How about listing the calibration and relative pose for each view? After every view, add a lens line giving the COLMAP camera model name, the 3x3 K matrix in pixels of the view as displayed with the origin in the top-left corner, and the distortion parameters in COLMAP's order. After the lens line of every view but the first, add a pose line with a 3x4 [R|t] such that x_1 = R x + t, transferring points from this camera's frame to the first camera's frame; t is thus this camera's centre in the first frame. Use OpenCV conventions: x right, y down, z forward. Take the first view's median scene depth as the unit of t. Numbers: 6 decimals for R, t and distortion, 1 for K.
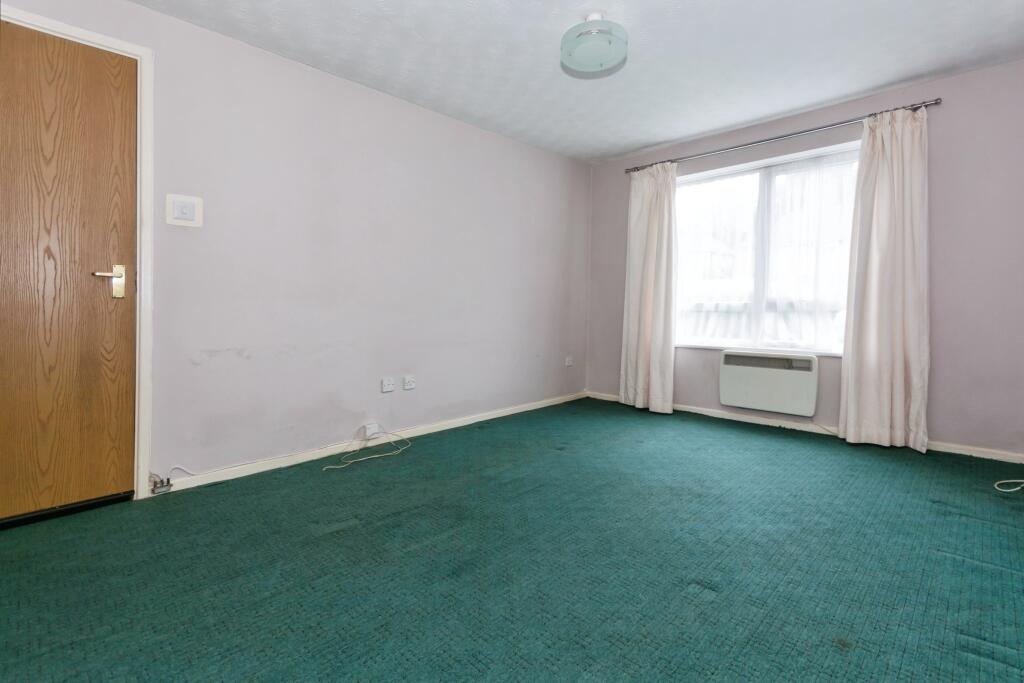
lens RADIAL K [[478.1, 0, 546.9], [0, 478.1, 326.5], [0, 0, 1]] dist [0.000868, 0.000222]
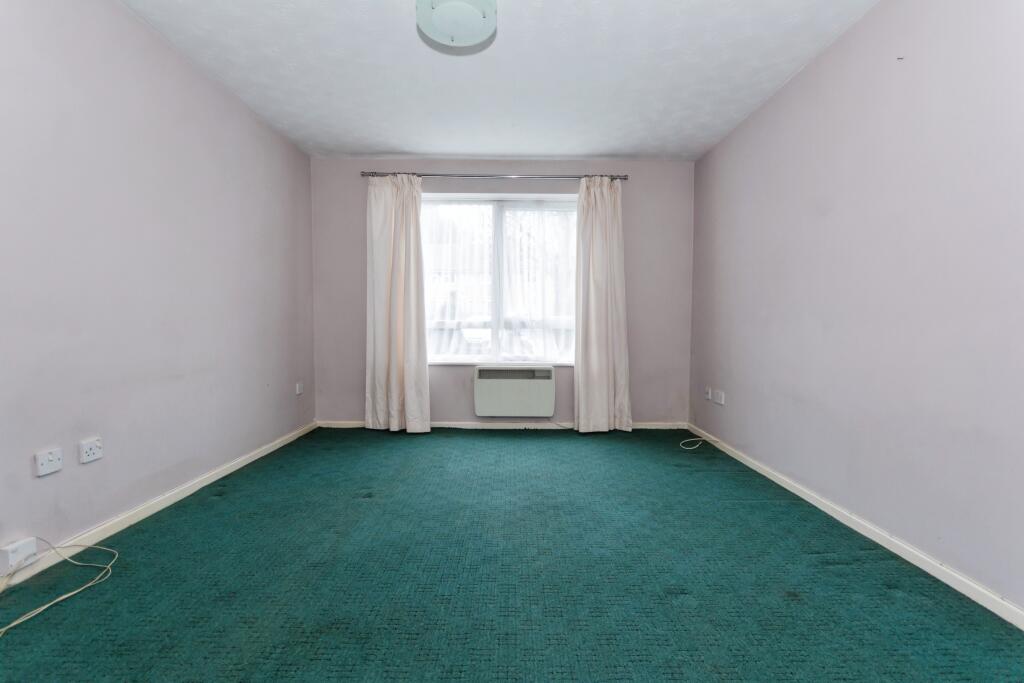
lens RADIAL K [[434.8, 0, 518.5], [0, 434.8, 357.7], [0, 0, 1]] dist [-0.000461, 0.000044]
pose [[0.736903, -0.041552, 0.674720, -0.254693], [0.017892, 0.998958, 0.041979, -0.008970], [-0.675762, -0.018862, 0.736879, 0.252685]]
